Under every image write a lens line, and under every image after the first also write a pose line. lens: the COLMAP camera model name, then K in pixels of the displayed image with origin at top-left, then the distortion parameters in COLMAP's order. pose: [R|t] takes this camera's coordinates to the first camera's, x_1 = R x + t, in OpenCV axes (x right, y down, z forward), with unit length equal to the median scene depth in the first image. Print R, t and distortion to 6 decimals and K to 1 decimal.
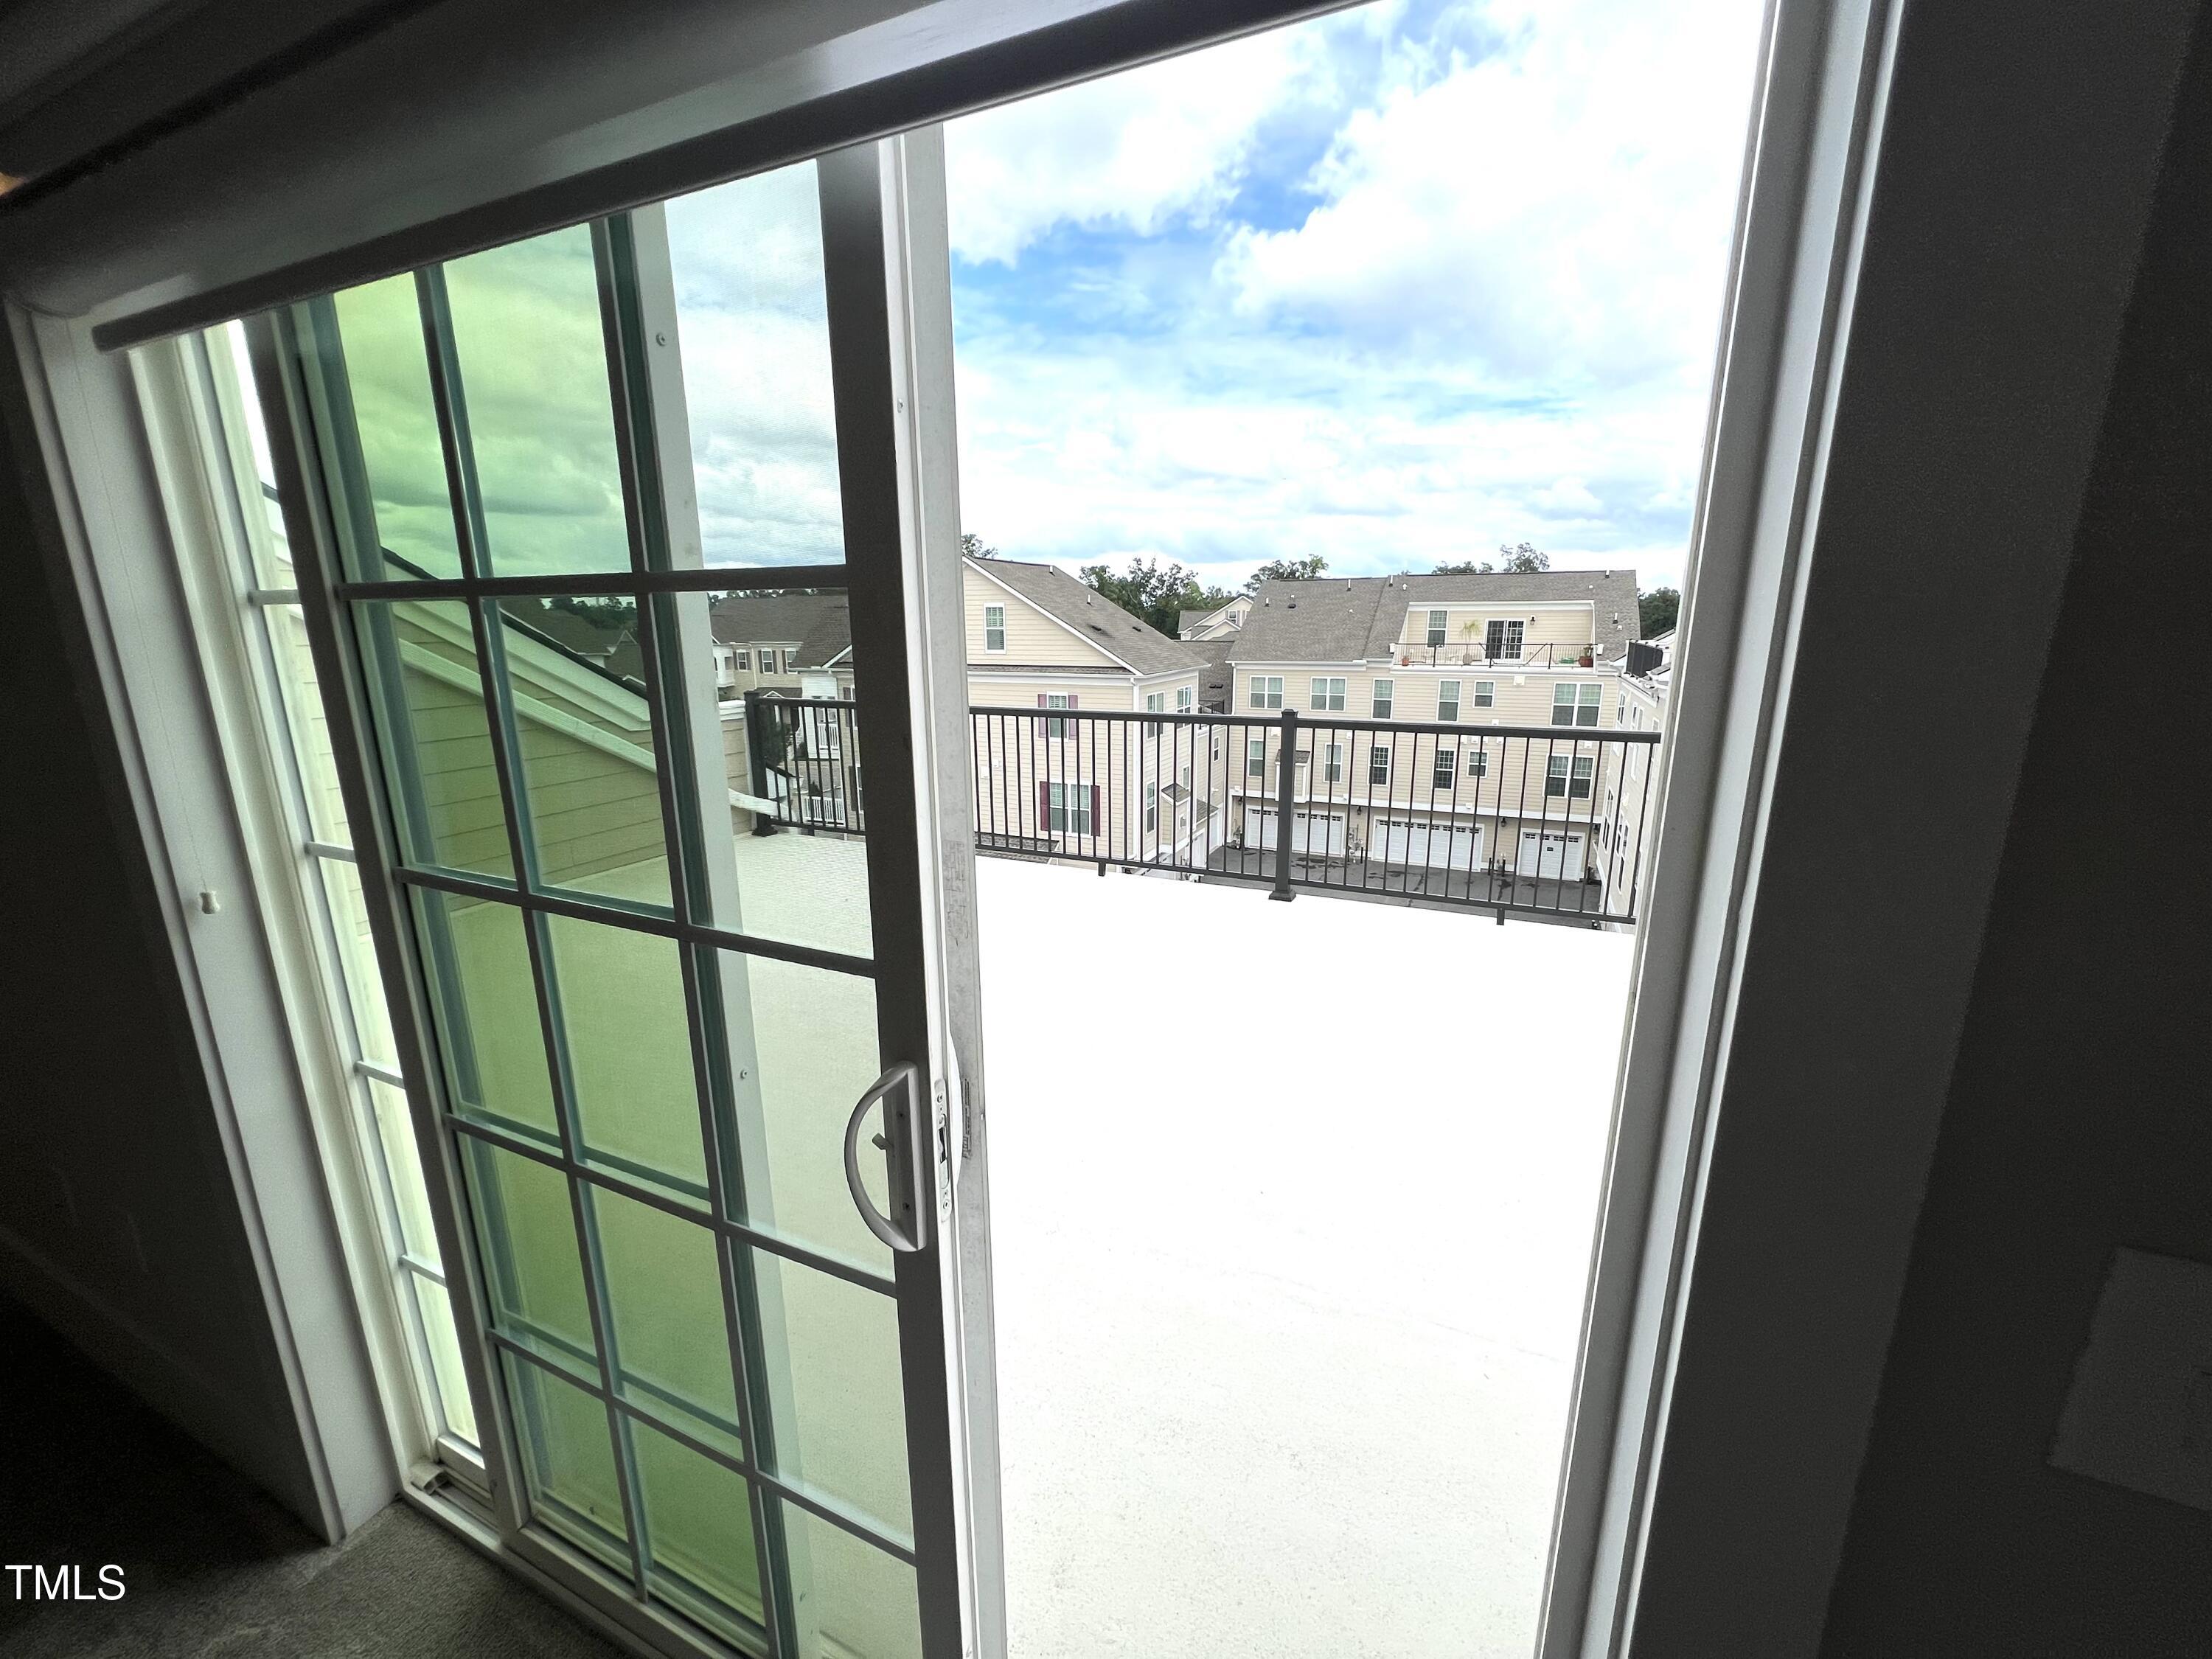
lens RADIAL K [[883.7, 0, 1104.4], [0, 883.7, 827.7], [0, 0, 1]] dist [-0.001685, -0.000243]
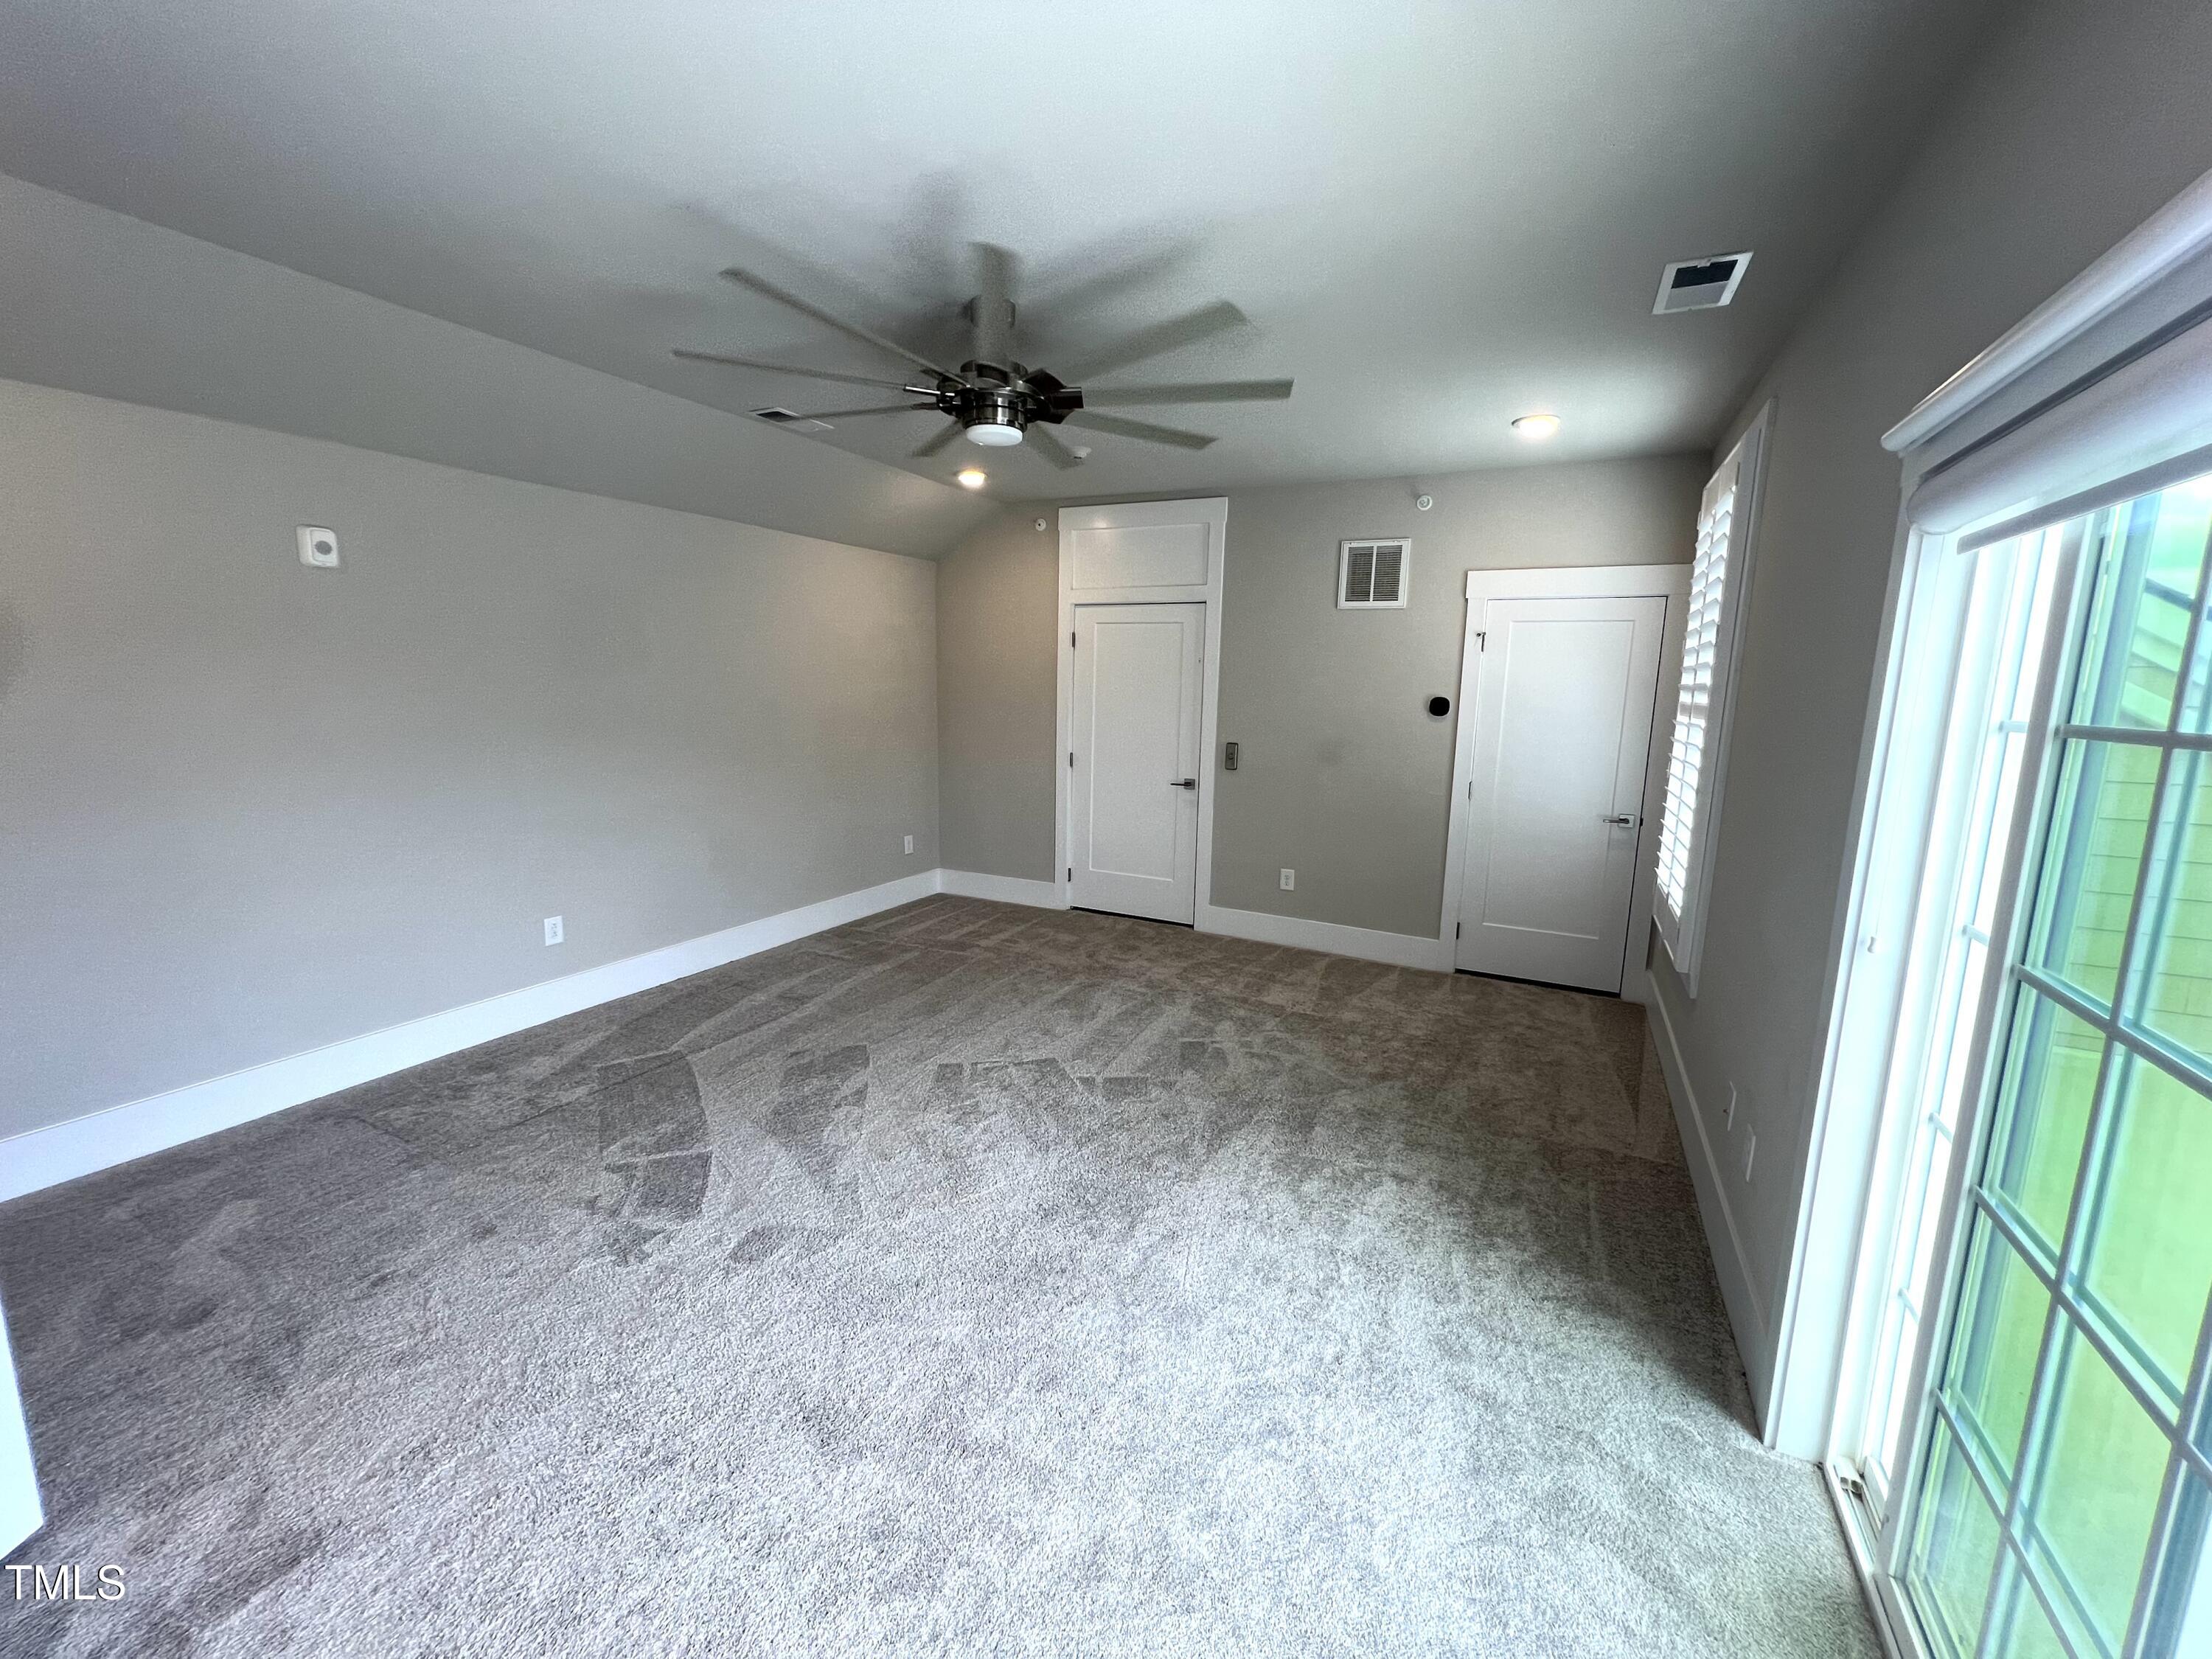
lens RADIAL K [[883.7, 0, 1104.4], [0, 883.7, 827.7], [0, 0, 1]] dist [-0.001685, -0.000243]
pose [[-0.037299, 0.165388, -0.985523, 0.332280], [-0.248975, 0.953571, 0.169449, -0.023548], [0.967791, 0.251691, 0.005610, -0.194358]]
